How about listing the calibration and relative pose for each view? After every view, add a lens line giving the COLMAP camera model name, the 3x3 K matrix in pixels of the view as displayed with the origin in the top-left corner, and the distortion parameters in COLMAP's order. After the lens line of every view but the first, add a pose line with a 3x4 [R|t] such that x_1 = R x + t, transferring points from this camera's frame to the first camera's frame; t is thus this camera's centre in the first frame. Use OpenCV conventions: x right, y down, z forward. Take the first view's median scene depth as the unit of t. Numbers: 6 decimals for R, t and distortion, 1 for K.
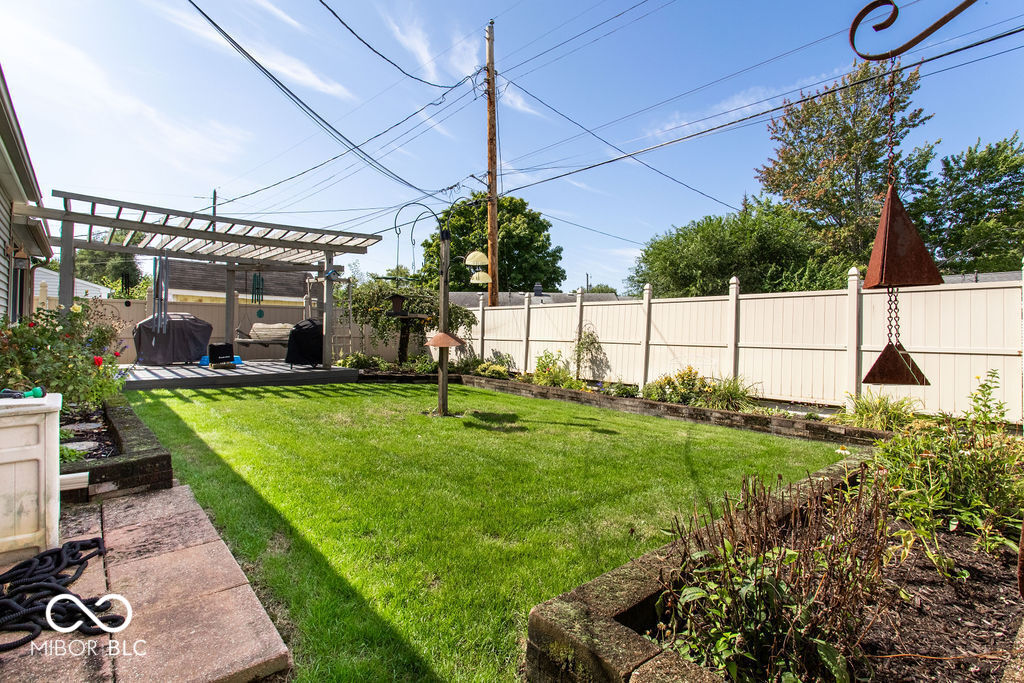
lens RADIAL K [[450.0, 0, 516.4], [0, 450.0, 322.7], [0, 0, 1]] dist [0.000841, 0.000051]
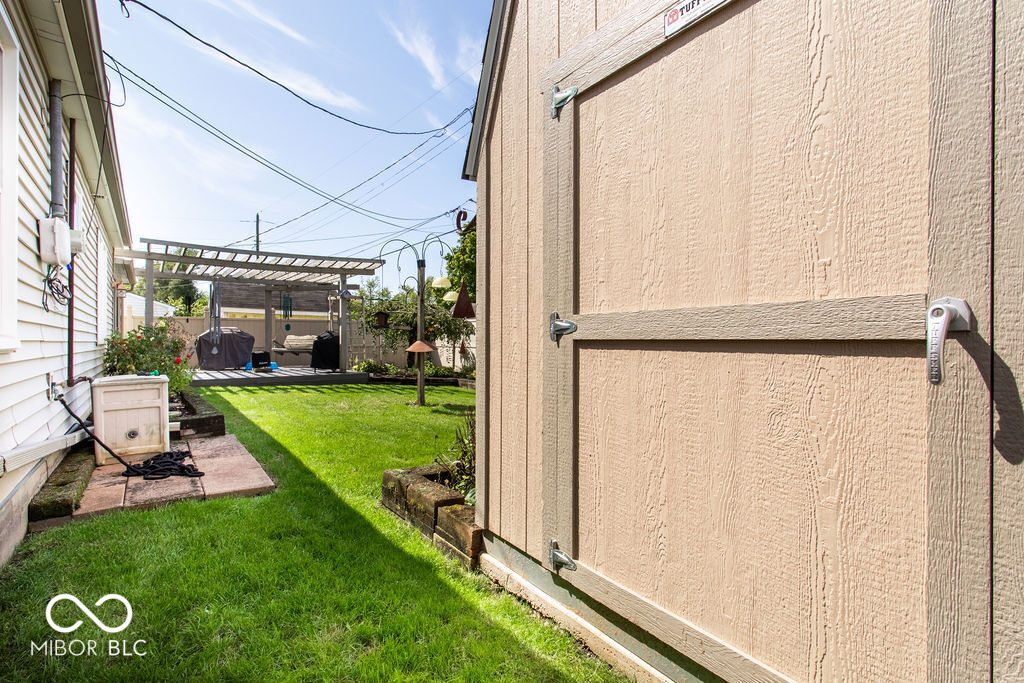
lens RADIAL K [[493.1, 0, 512.0], [0, 493.1, 341.5], [0, 0, 1]] dist [0.000650, 0.000571]
pose [[0.992108, -0.008836, -0.125073, 0.196411], [0.011112, 0.999785, 0.017515, 0.002064], [0.124891, -0.018766, 0.991993, -0.253130]]
